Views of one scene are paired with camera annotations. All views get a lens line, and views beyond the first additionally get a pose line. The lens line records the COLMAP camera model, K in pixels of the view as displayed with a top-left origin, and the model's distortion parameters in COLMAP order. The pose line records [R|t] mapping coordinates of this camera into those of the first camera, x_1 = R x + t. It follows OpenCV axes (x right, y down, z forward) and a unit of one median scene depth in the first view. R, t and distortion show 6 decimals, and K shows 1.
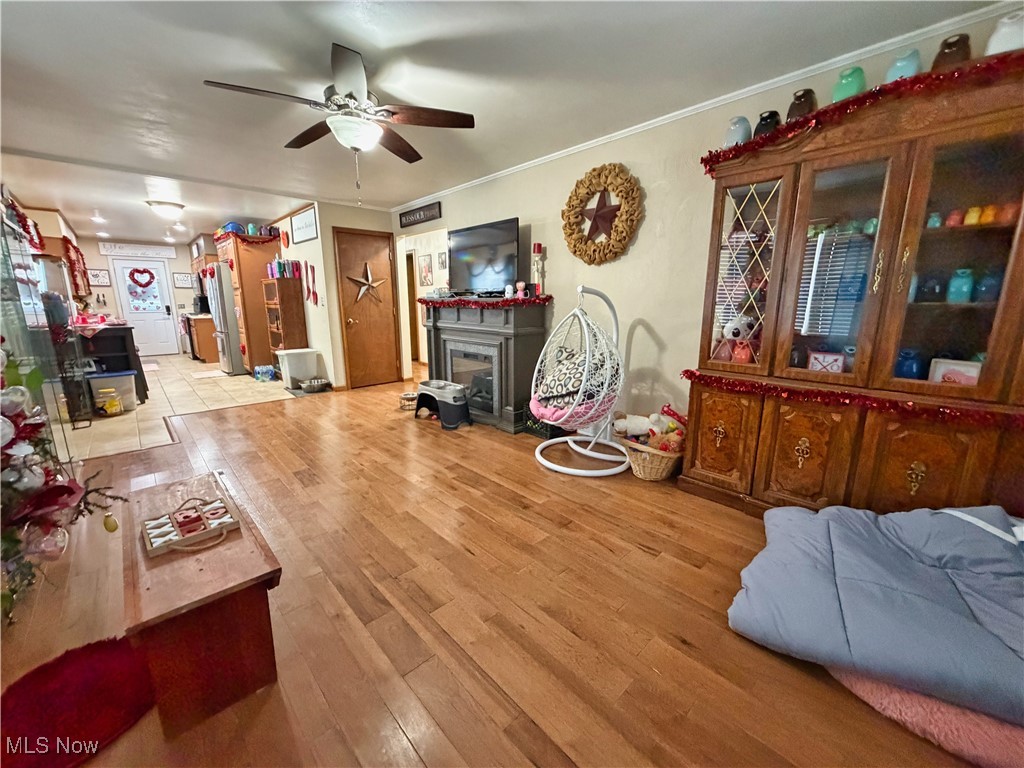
lens RADIAL K [[409.9, 0, 513.0], [0, 409.9, 385.1], [0, 0, 1]] dist [-0.001598, 0.000313]
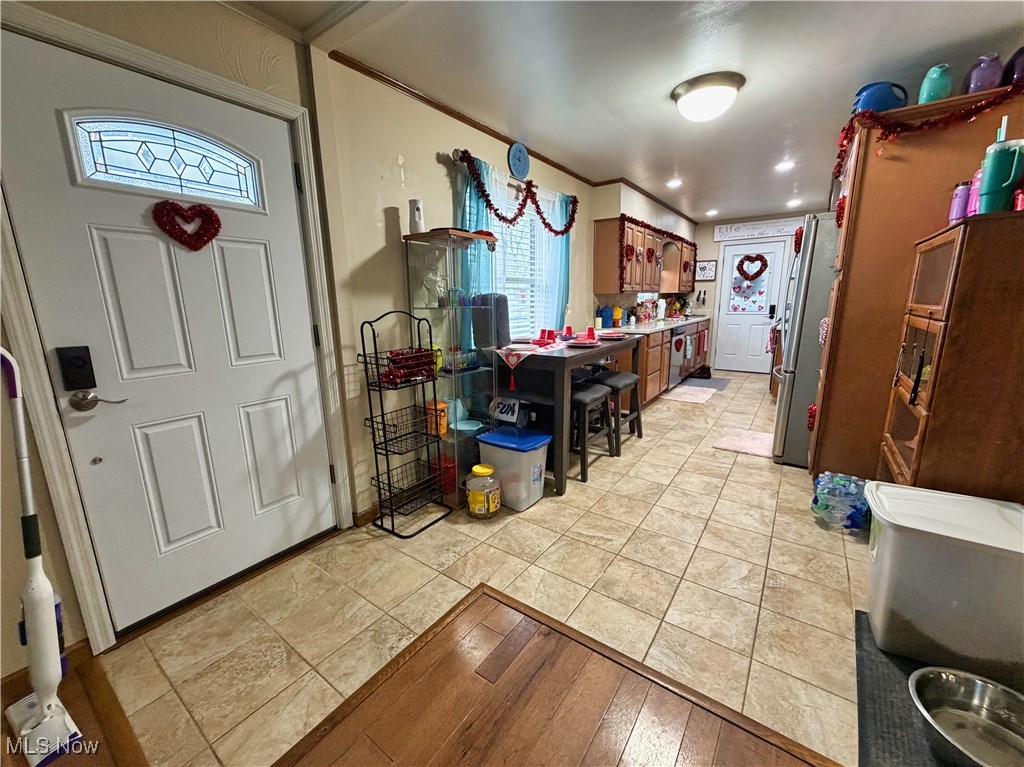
lens RADIAL K [[409.9, 0, 506.4], [0, 409.9, 382.6], [0, 0, 1]] dist [-0.001598, 0.000313]
pose [[0.186132, 0.195813, -0.962815, -0.255258], [-0.186558, 0.969156, 0.161037, -0.104578], [0.964651, 0.149647, 0.216921, 0.477771]]
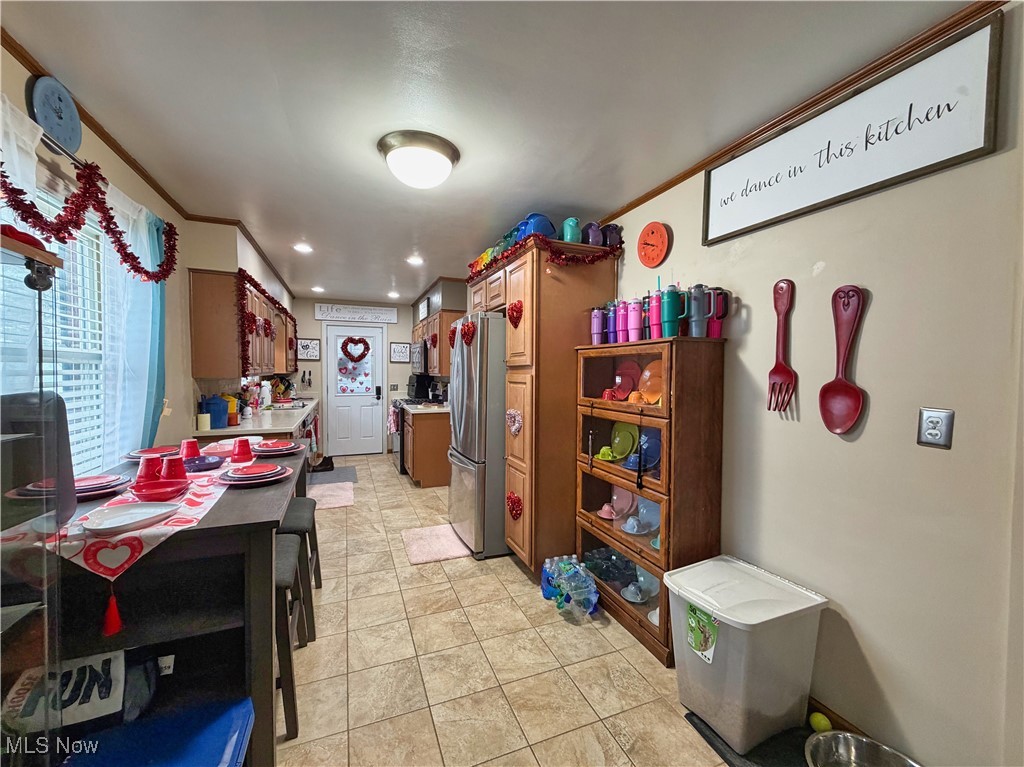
lens RADIAL K [[409.9, 0, 511.2], [0, 409.9, 383.3], [0, 0, 1]] dist [-0.001598, 0.000313]
pose [[0.932250, 0.019194, -0.361306, -0.405981], [-0.082526, 0.983550, -0.160683, -0.114900], [0.352278, 0.179614, 0.918498, 0.465198]]
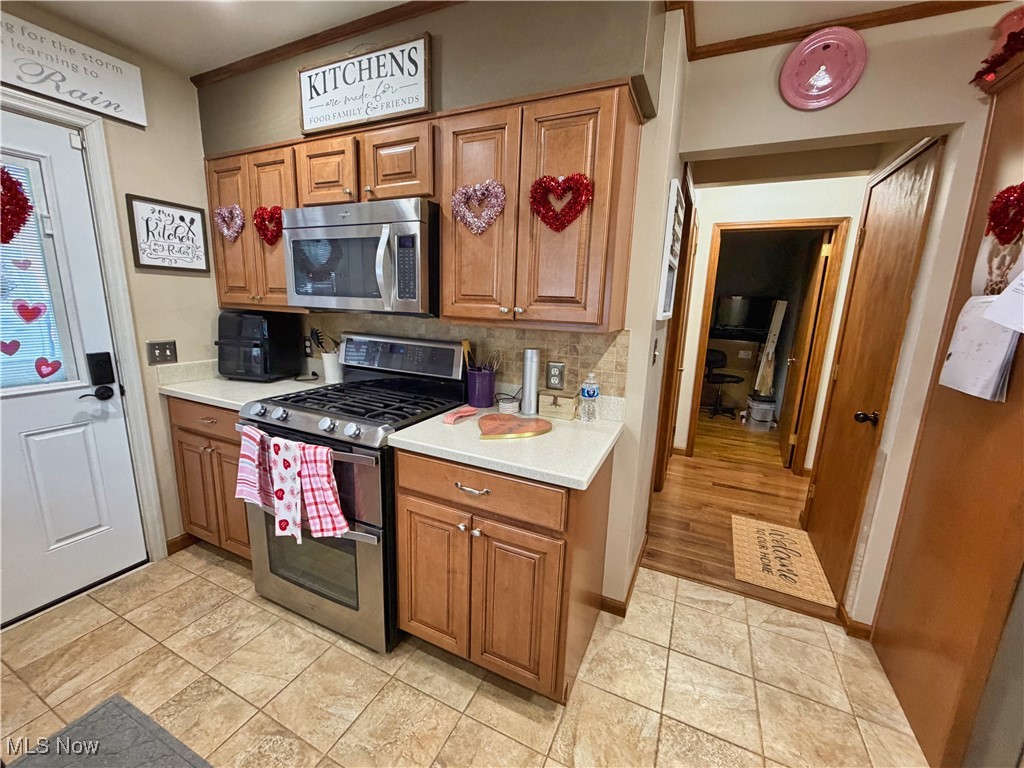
lens RADIAL K [[409.9, 0, 512.4], [0, 409.9, 383.8], [0, 0, 1]] dist [-0.001598, 0.000313]
pose [[0.930913, -0.045437, 0.362402, -0.810411], [0.042964, 0.998966, 0.014885, -0.193581], [-0.362704, 0.001714, 0.931903, 0.820937]]
